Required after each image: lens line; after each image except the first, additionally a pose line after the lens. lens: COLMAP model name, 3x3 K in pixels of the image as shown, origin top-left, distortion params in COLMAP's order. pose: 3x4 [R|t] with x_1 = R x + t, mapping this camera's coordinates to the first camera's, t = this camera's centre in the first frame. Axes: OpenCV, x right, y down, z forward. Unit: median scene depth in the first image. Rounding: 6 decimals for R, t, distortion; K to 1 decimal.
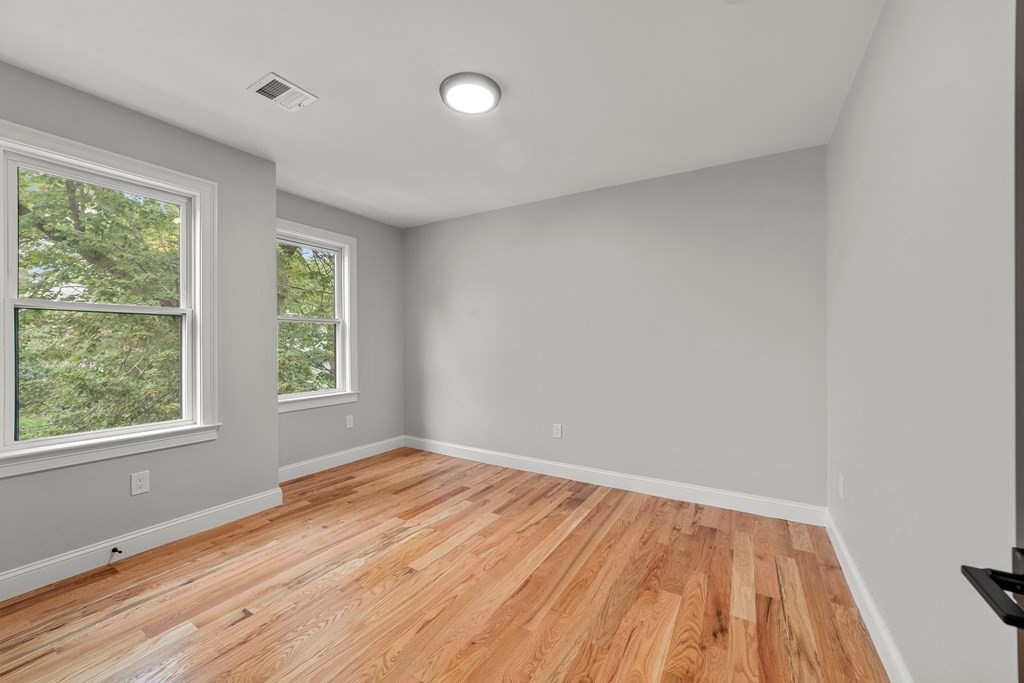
lens RADIAL K [[398.5, 0, 512.0], [0, 398.5, 341.5], [0, 0, 1]] dist [-0.023195, 0.010769]
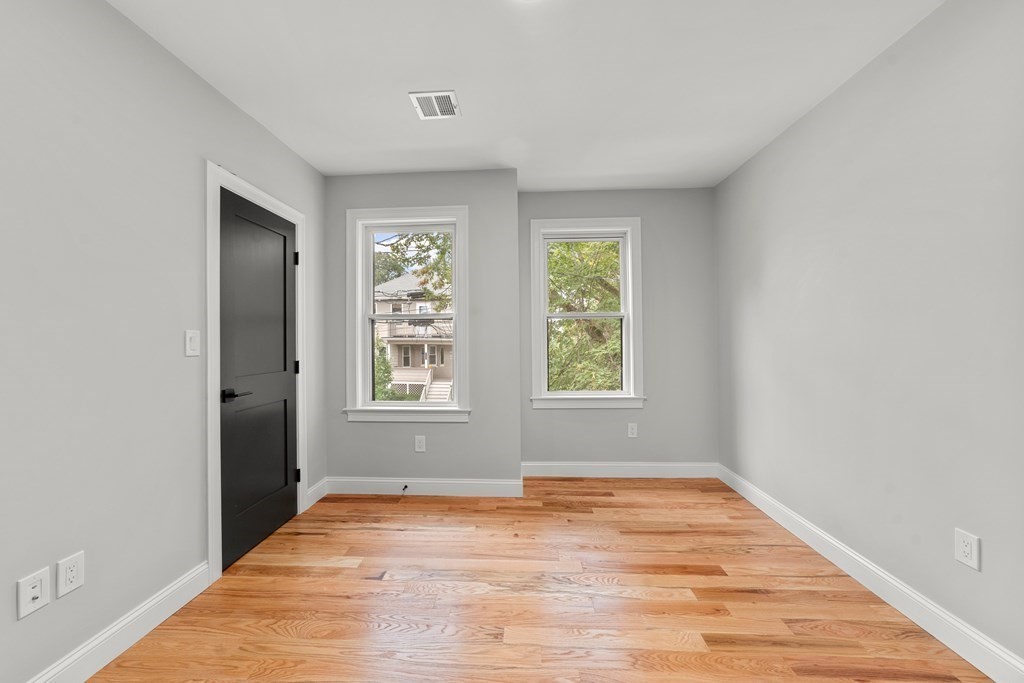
lens RADIAL K [[398.5, 0, 512.0], [0, 398.5, 341.5], [0, 0, 1]] dist [-0.023195, 0.010769]
pose [[0.467232, -0.005388, -0.884118, 0.289648], [0.010105, 0.999949, -0.000754, 0.006511], [0.884077, -0.008582, 0.467262, 0.444358]]
